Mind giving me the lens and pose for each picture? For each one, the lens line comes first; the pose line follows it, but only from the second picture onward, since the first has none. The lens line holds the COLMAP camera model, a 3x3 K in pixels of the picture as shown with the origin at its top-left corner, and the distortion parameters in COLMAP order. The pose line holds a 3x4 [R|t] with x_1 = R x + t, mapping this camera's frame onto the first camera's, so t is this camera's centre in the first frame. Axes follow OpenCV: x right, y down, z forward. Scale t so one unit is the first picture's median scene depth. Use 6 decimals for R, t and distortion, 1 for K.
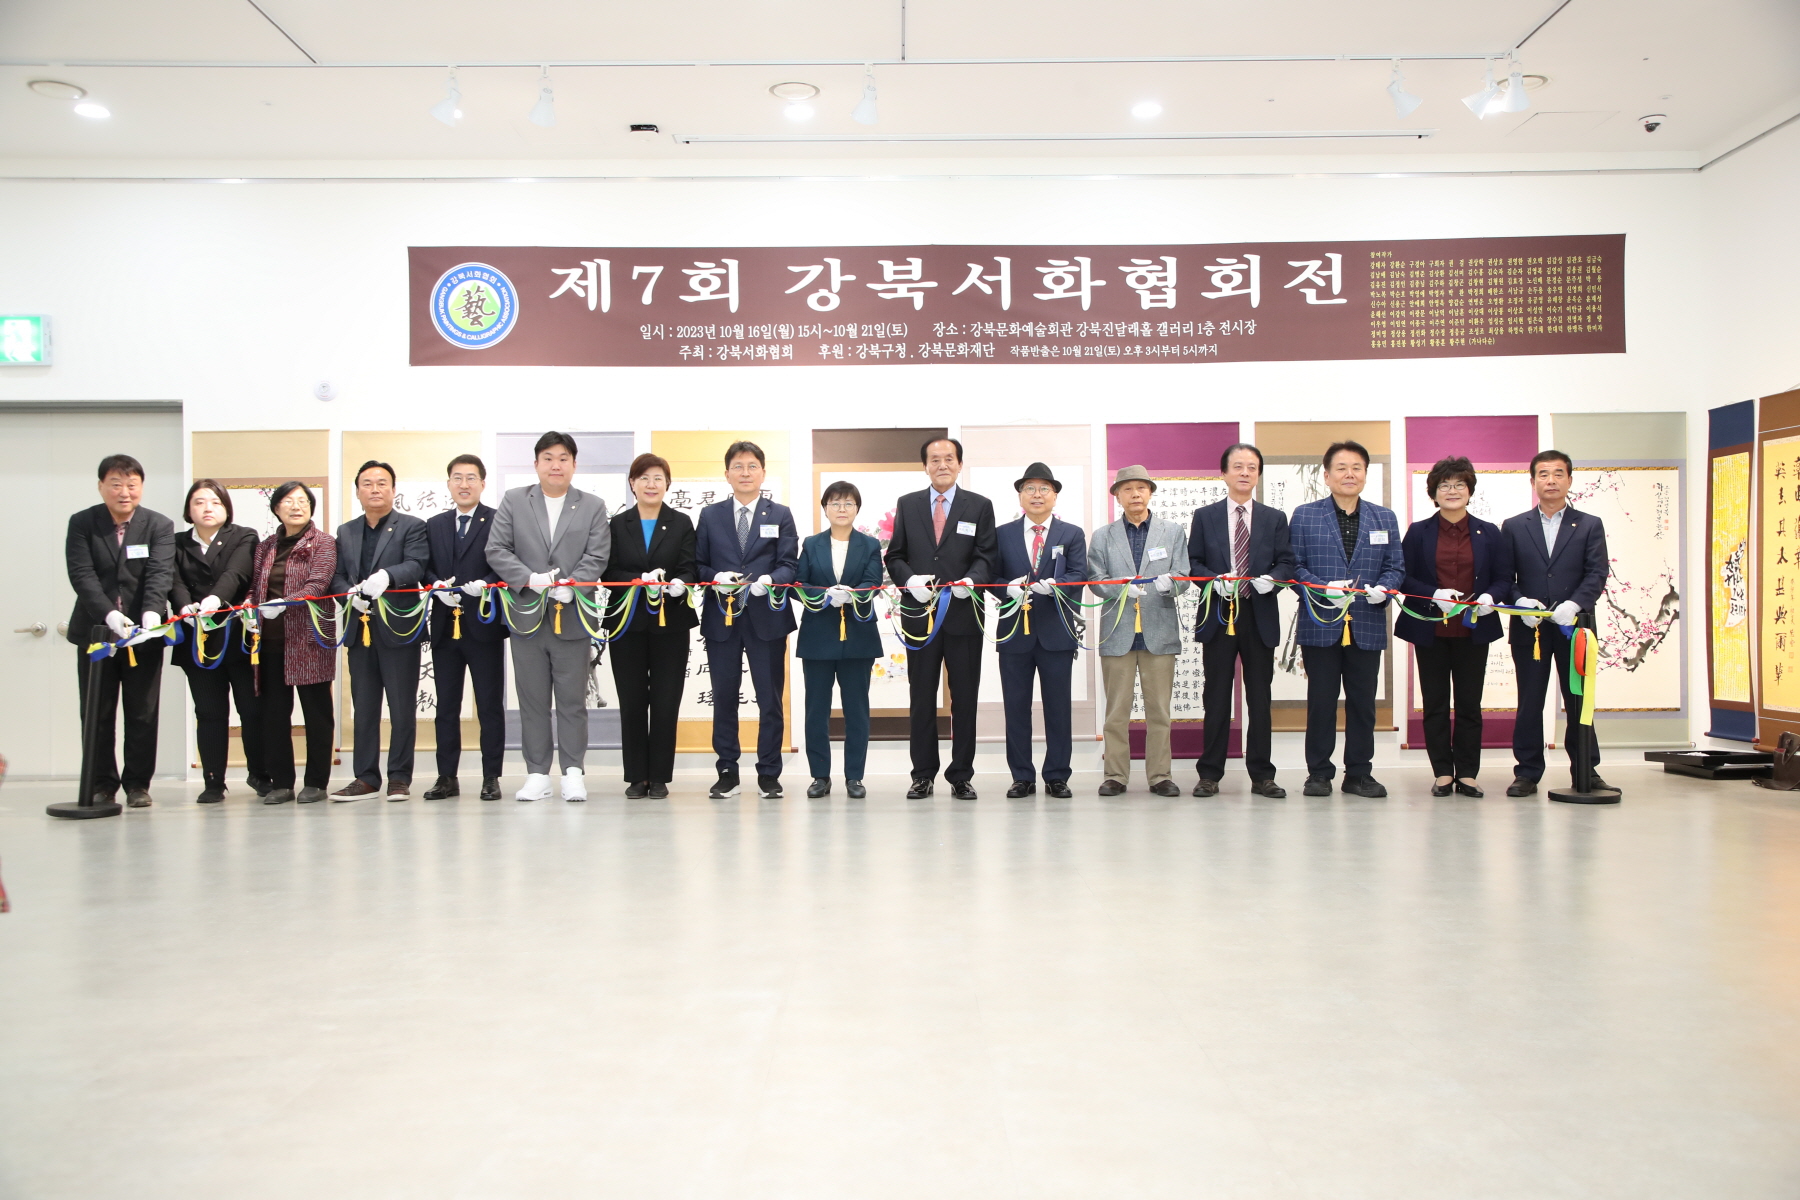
lens RADIAL K [[1538.8, 0, 916.5], [0, 1538.8, 581.5], [0, 0, 1]] dist [-0.000328, 0.048191]
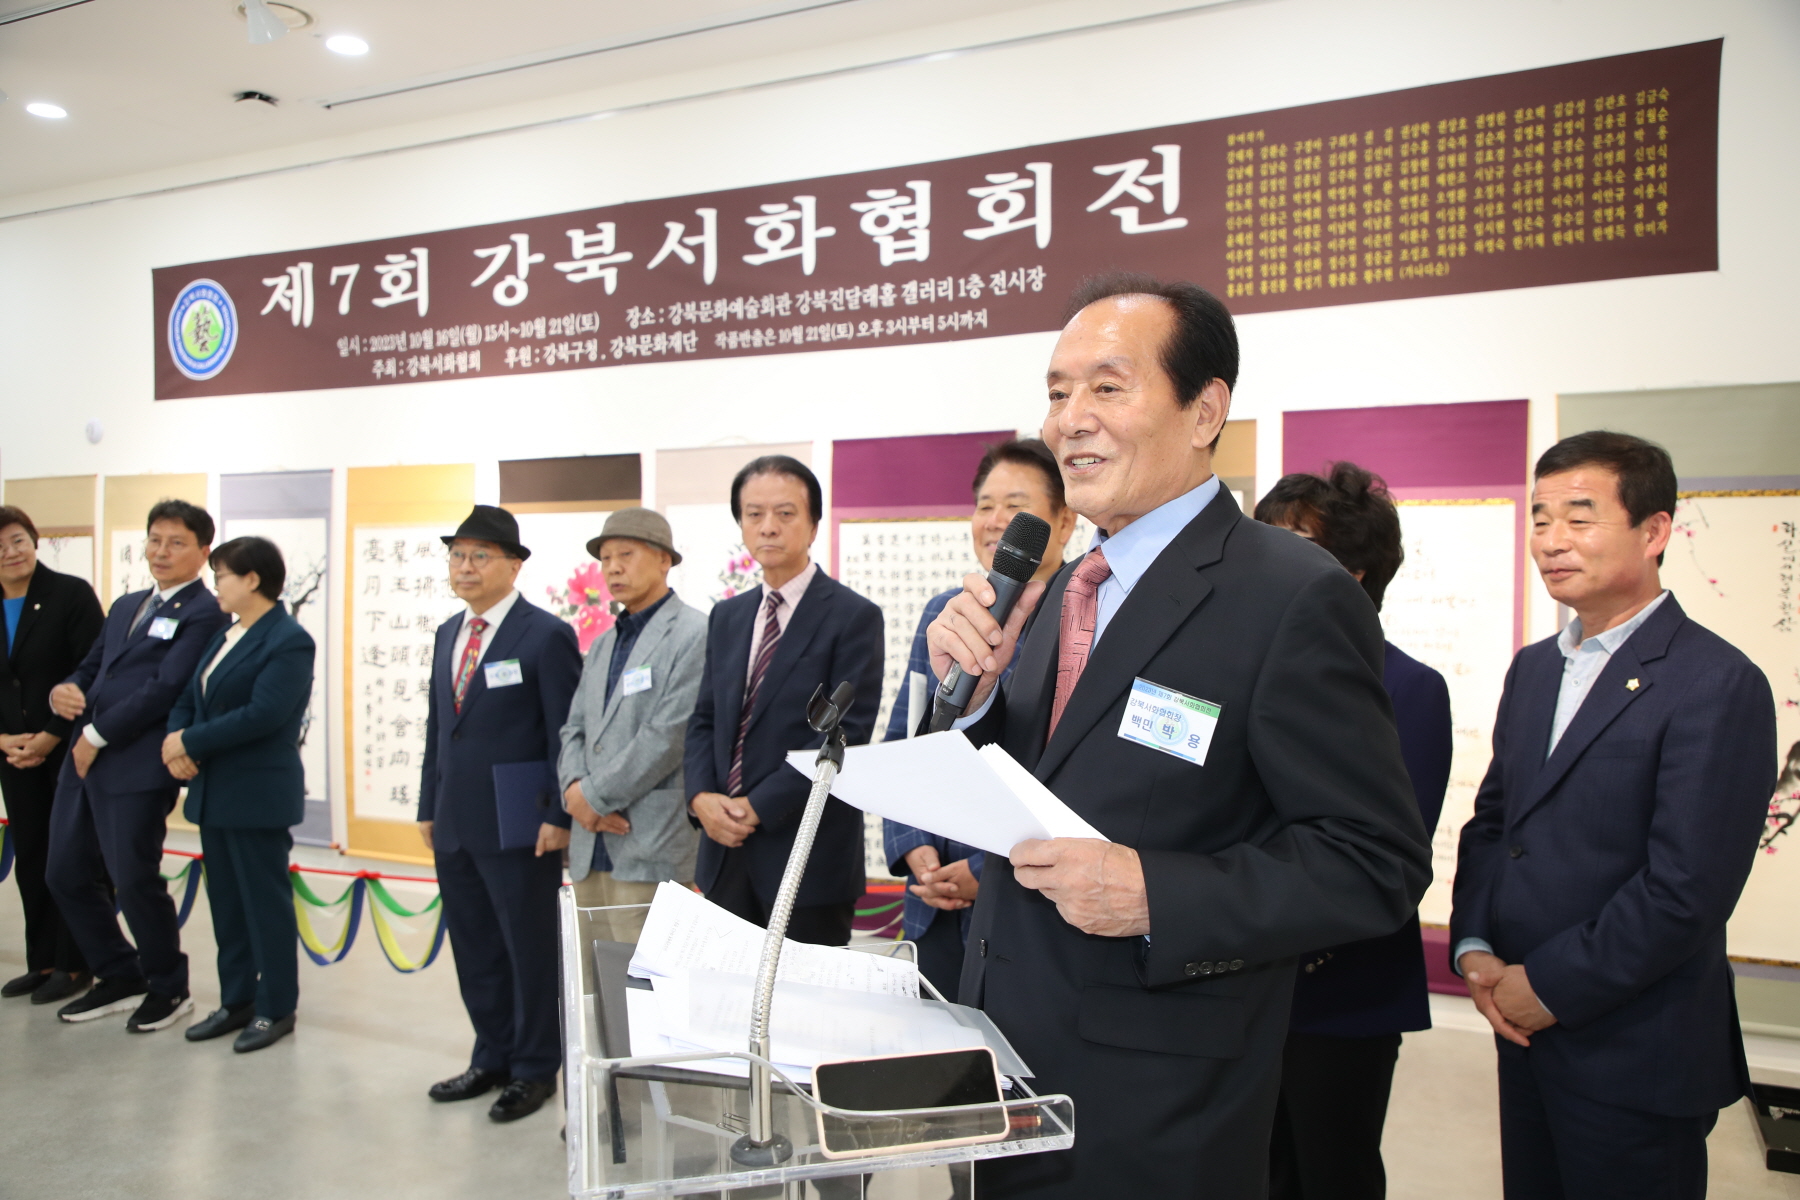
lens RADIAL K [[1410.5, 0, 891.8], [0, 1410.5, 608.9], [0, 0, 1]] dist [-0.023774, 0.029983]
pose [[0.895343, 0.020404, -0.444910, 0.424302], [-0.009021, 0.999576, 0.027688, -0.045372], [0.445286, -0.020777, 0.895147, 0.453861]]
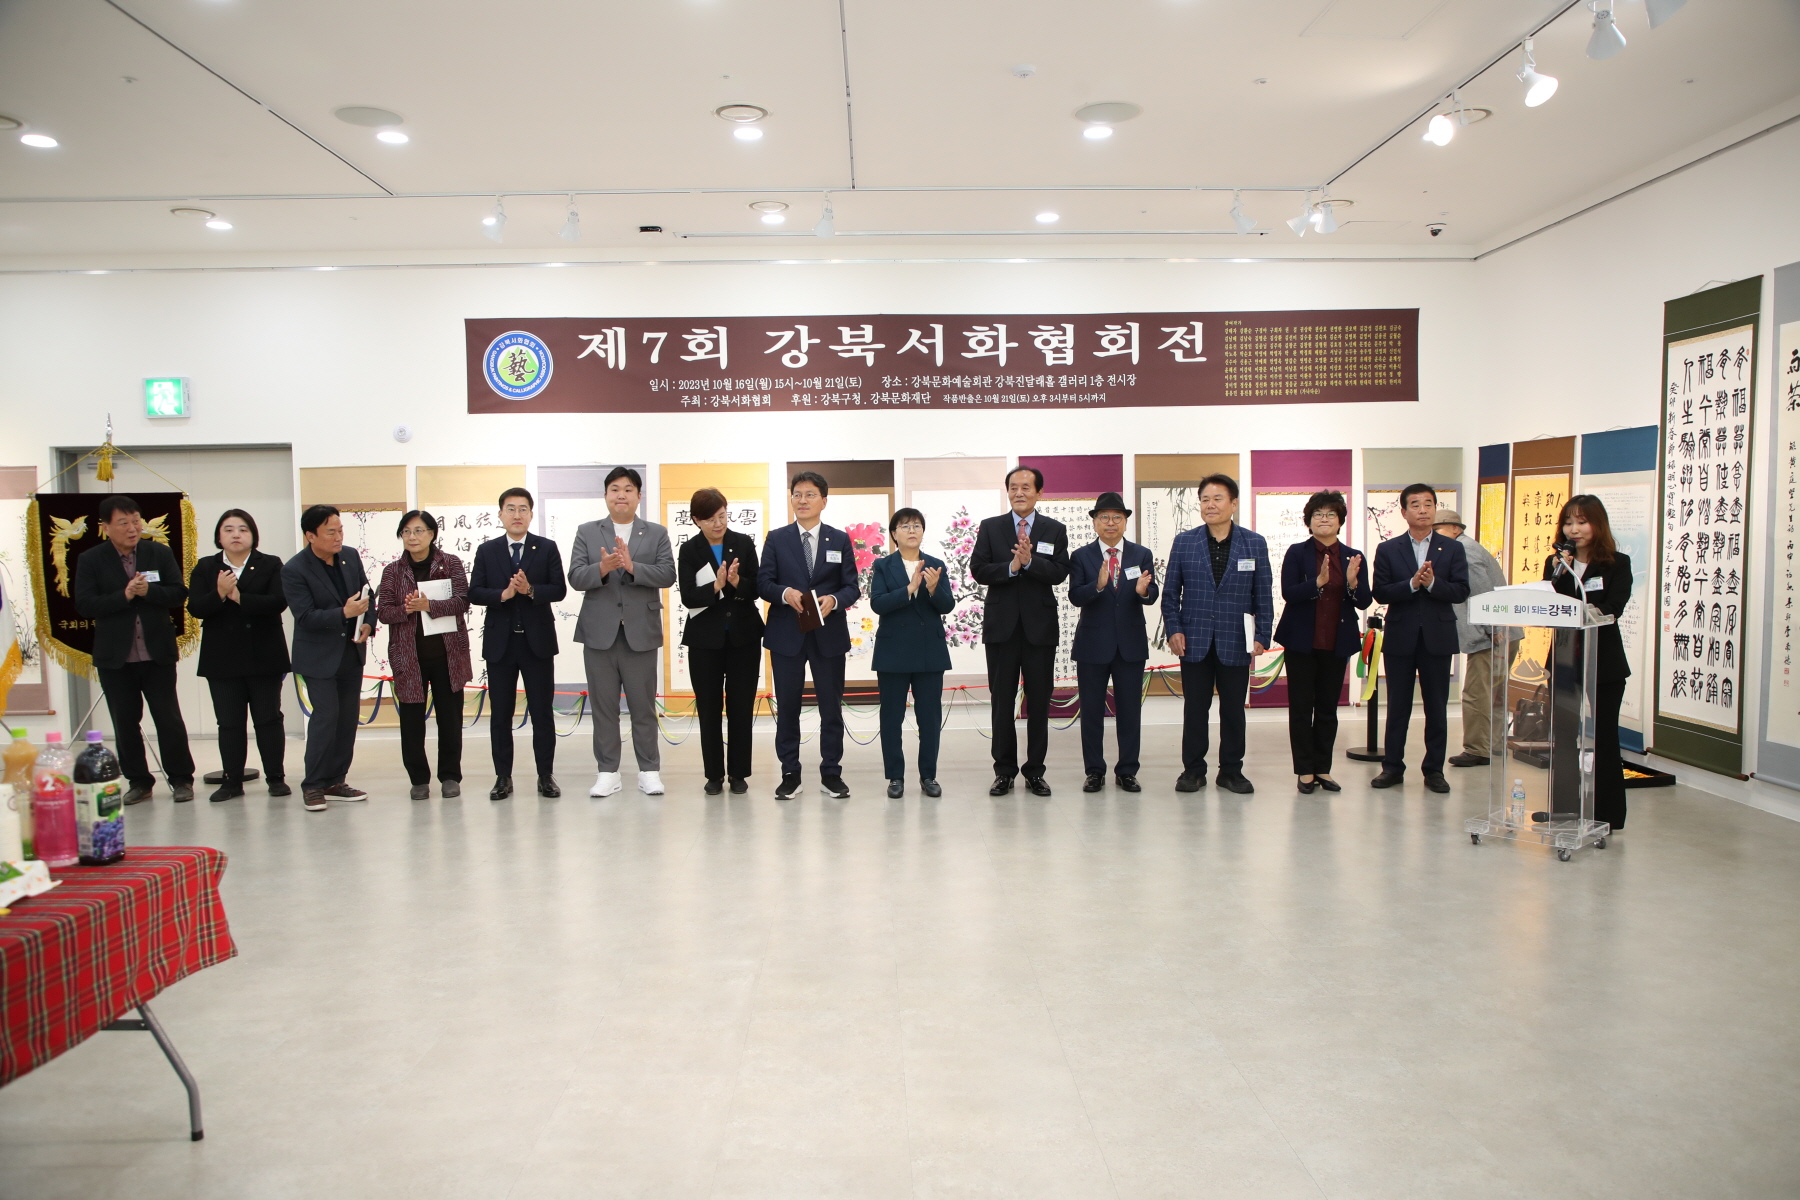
lens RADIAL K [[1247.1, 0, 916.4], [0, 1247.1, 618.9], [0, 0, 1]] dist [-0.066878, 0.040283]
pose [[0.999650, -0.007176, 0.025455, 0.011785], [0.005349, 0.997452, 0.071143, -0.042189], [-0.025900, -0.070981, 0.997141, -0.032314]]
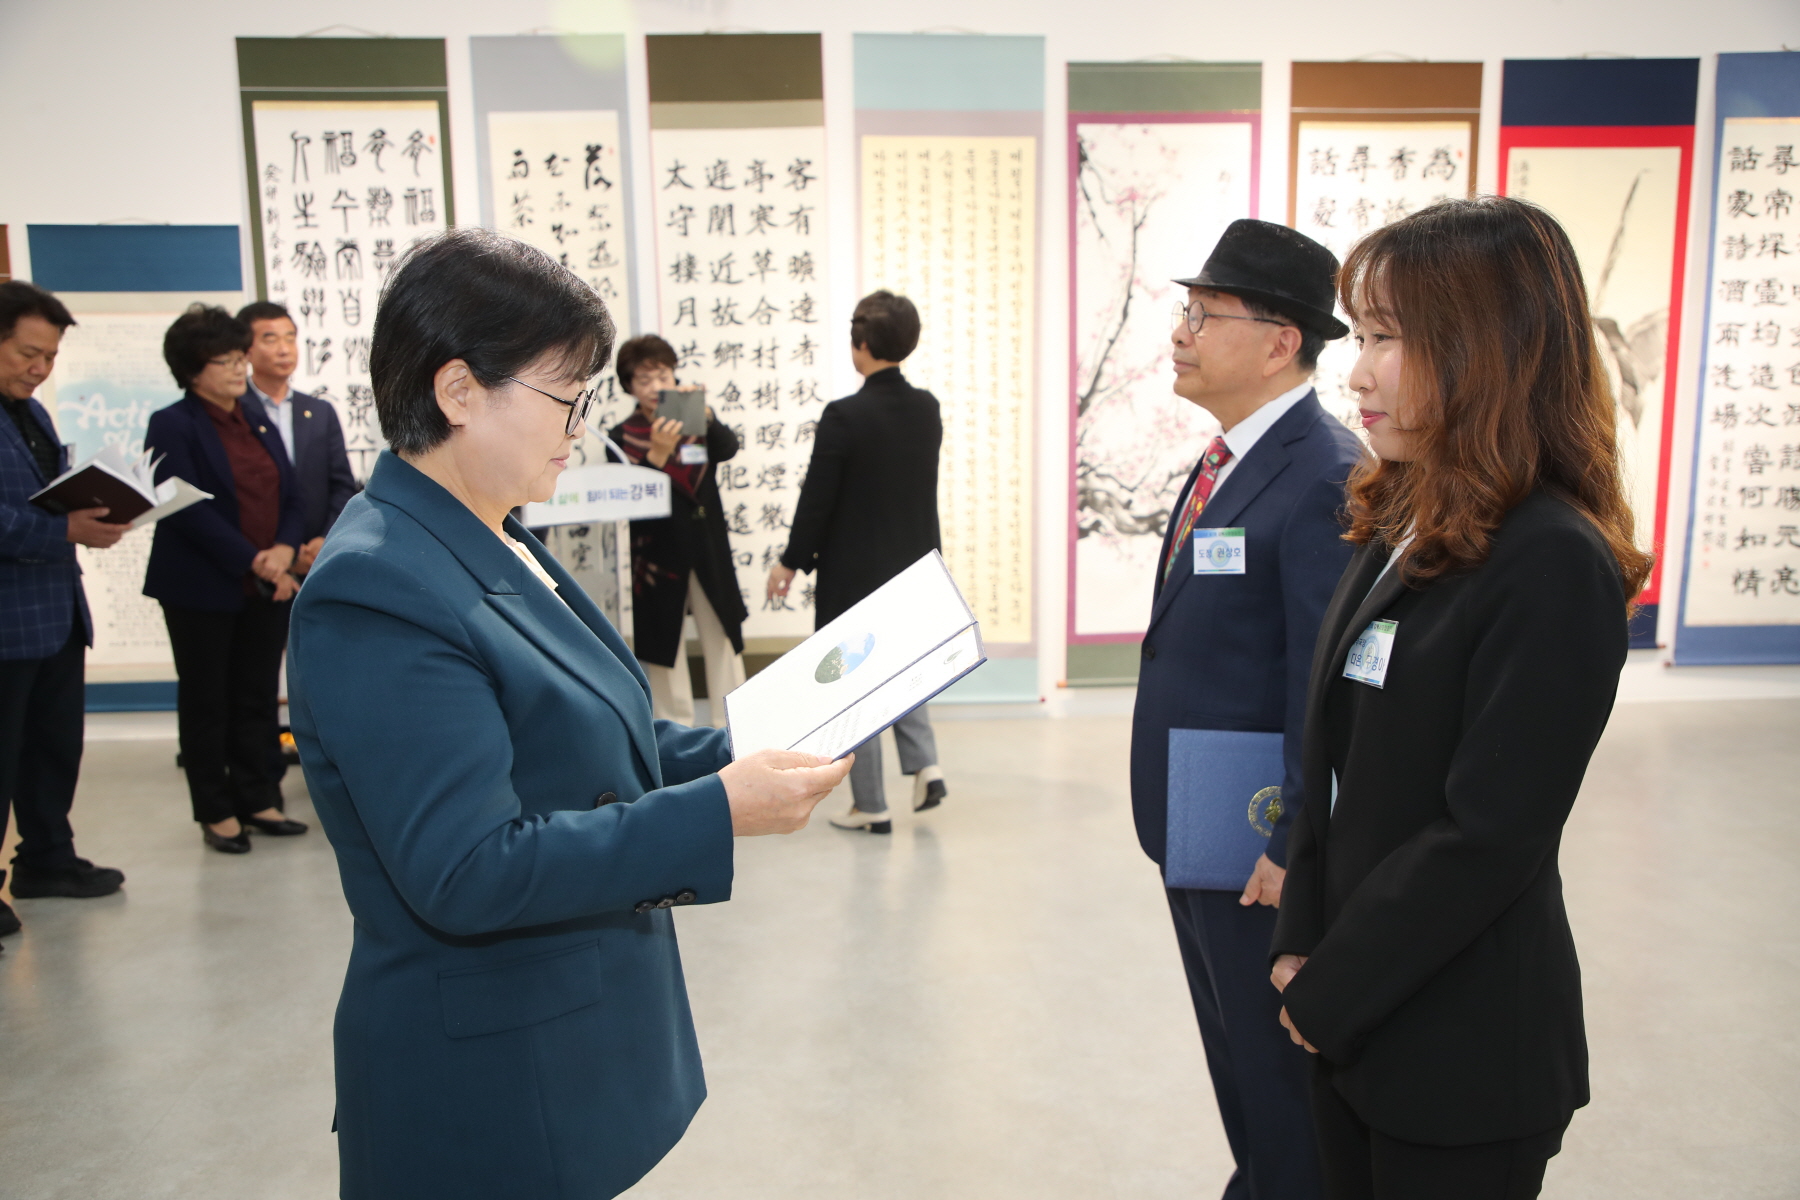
lens RADIAL K [[1538.8, 0, 906.5], [0, 1538.8, 618.9], [0, 0, 1]] dist [-0.000328, 0.048191]
pose [[-0.043860, -0.148623, 0.987921, -0.190913], [0.015924, 0.988643, 0.149438, -0.034529], [-0.998911, 0.022286, -0.040995, 0.491829]]
